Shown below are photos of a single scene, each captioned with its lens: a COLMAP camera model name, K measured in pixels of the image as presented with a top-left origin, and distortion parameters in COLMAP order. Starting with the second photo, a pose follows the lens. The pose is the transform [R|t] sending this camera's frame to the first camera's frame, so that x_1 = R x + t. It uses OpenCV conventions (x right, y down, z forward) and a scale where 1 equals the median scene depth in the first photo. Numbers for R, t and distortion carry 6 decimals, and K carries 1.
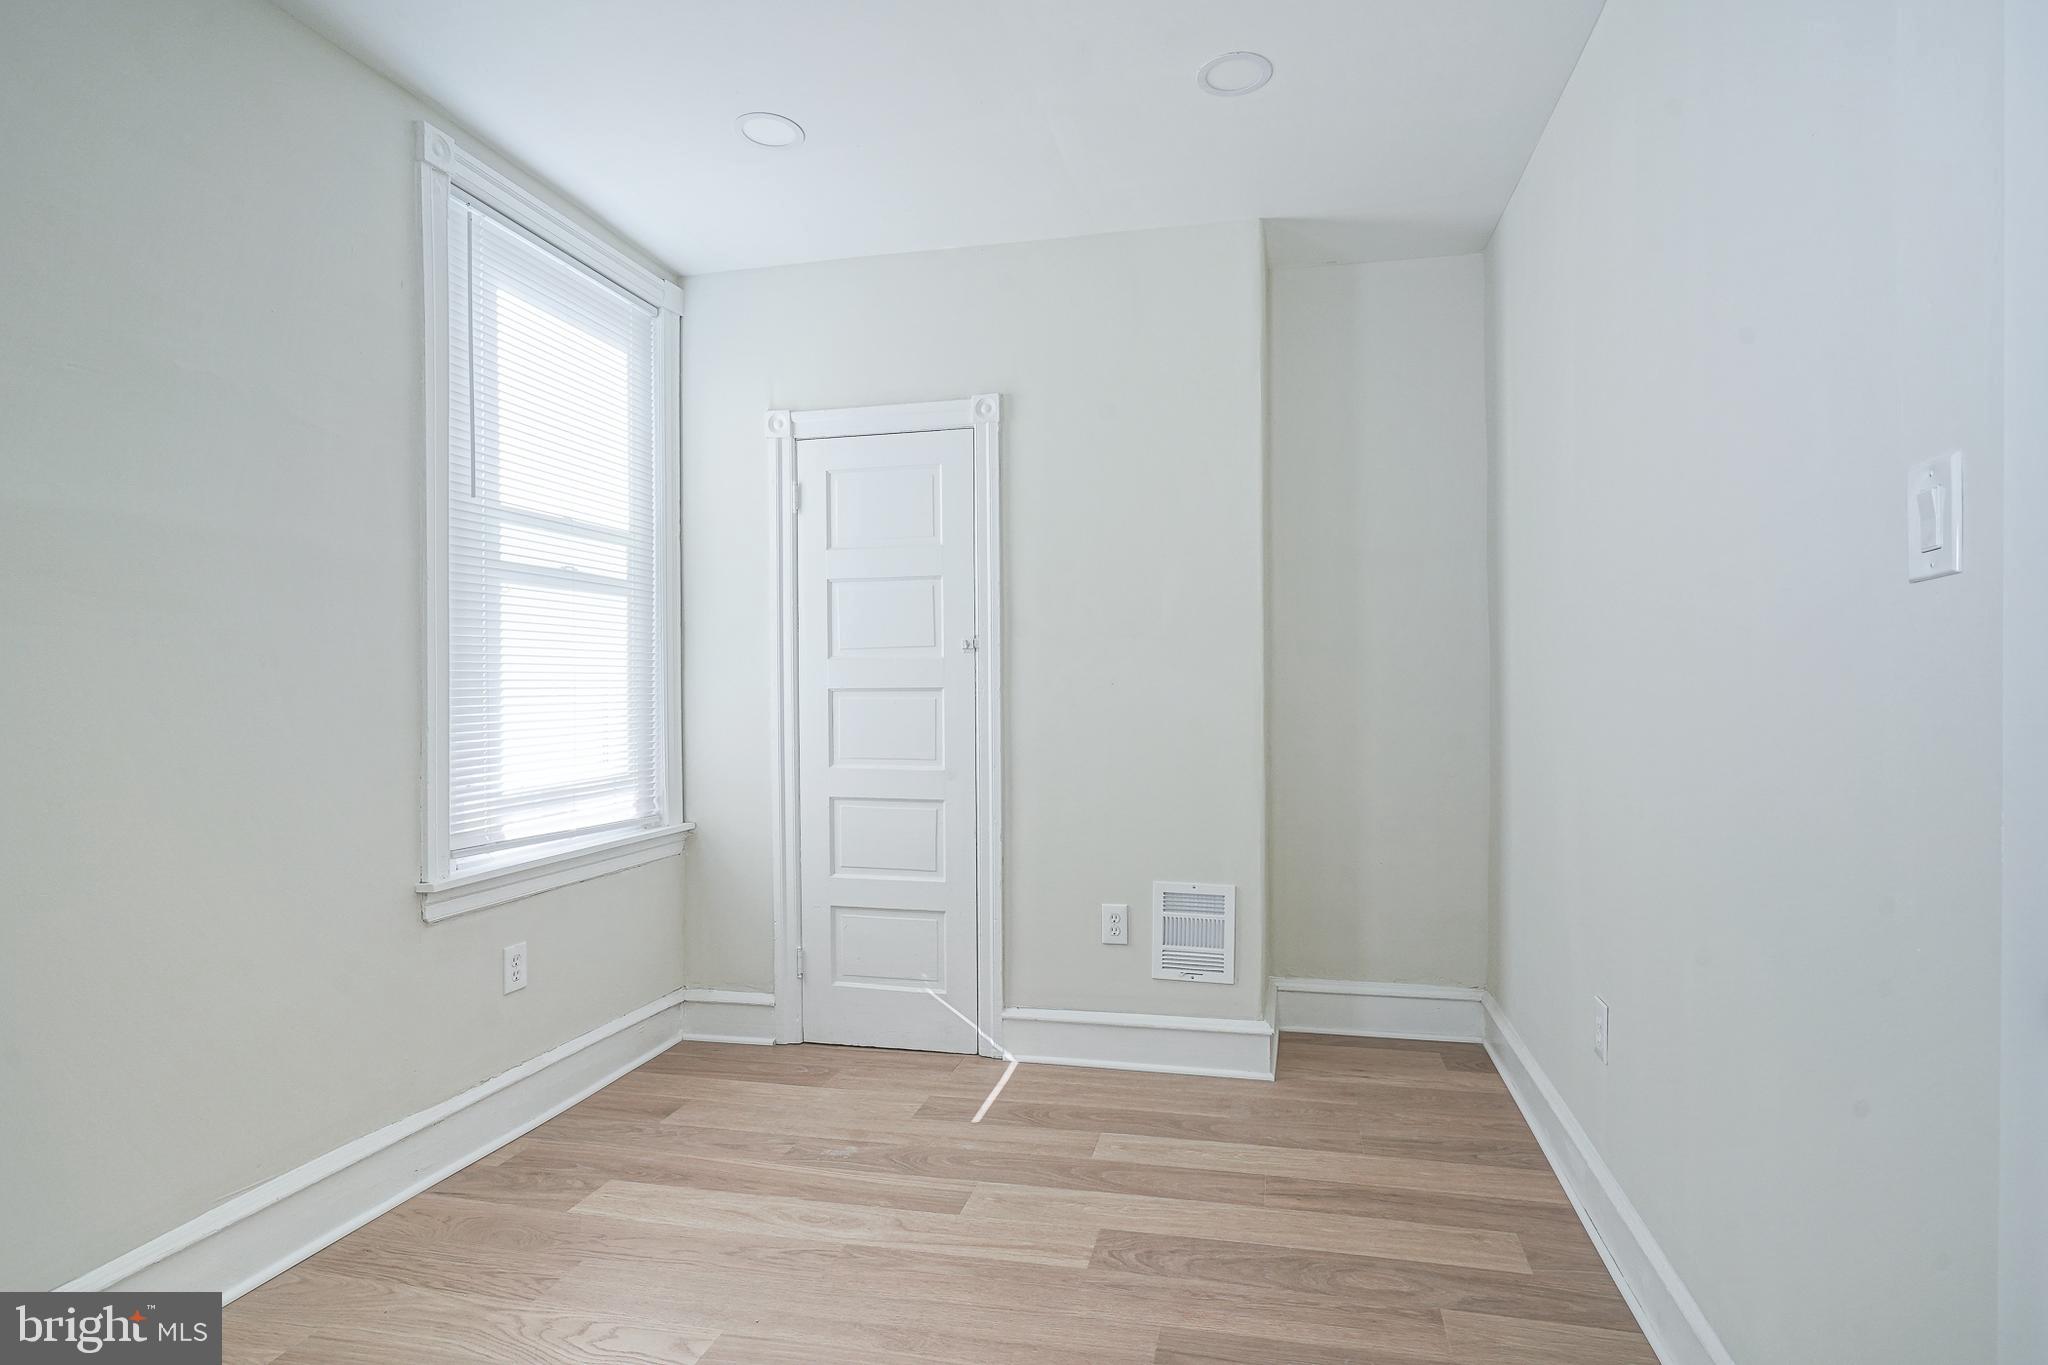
lens RADIAL K [[1003.7, 0, 1068.1], [0, 1003.7, 691.8], [0, 0, 1]] dist [-0.011282, 0.007610]
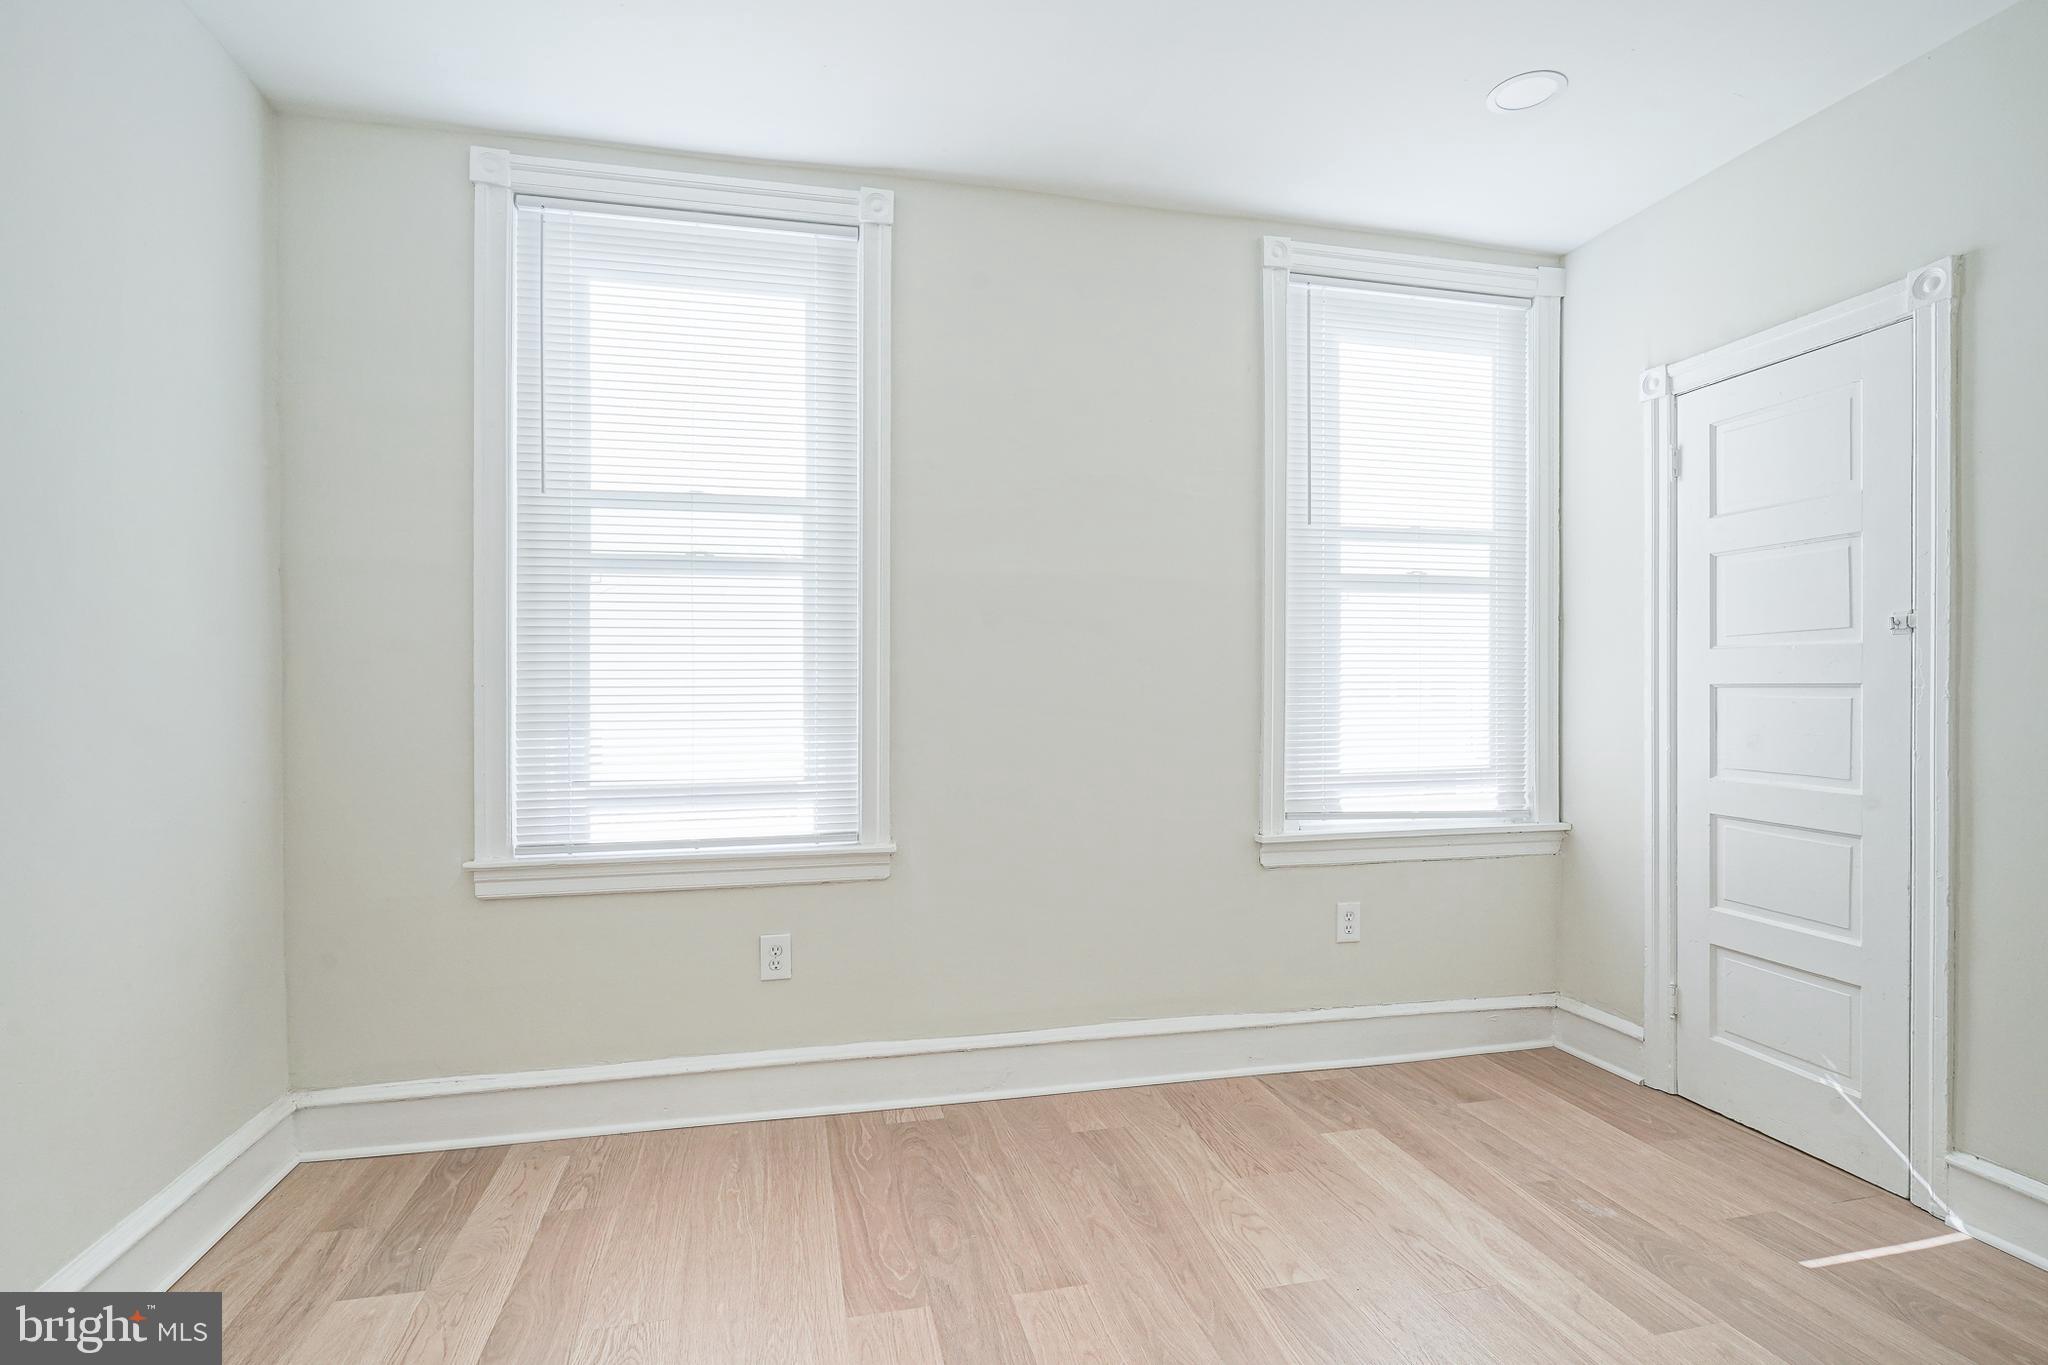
lens RADIAL K [[1003.7, 0, 1059.7], [0, 1003.7, 687.0], [0, 0, 1]] dist [-0.011282, 0.007610]
pose [[0.444737, 0.005989, -0.895641, 0.299958], [-0.006270, 0.999974, 0.003574, 0.000006], [0.895639, 0.004026, 0.444763, 0.158889]]
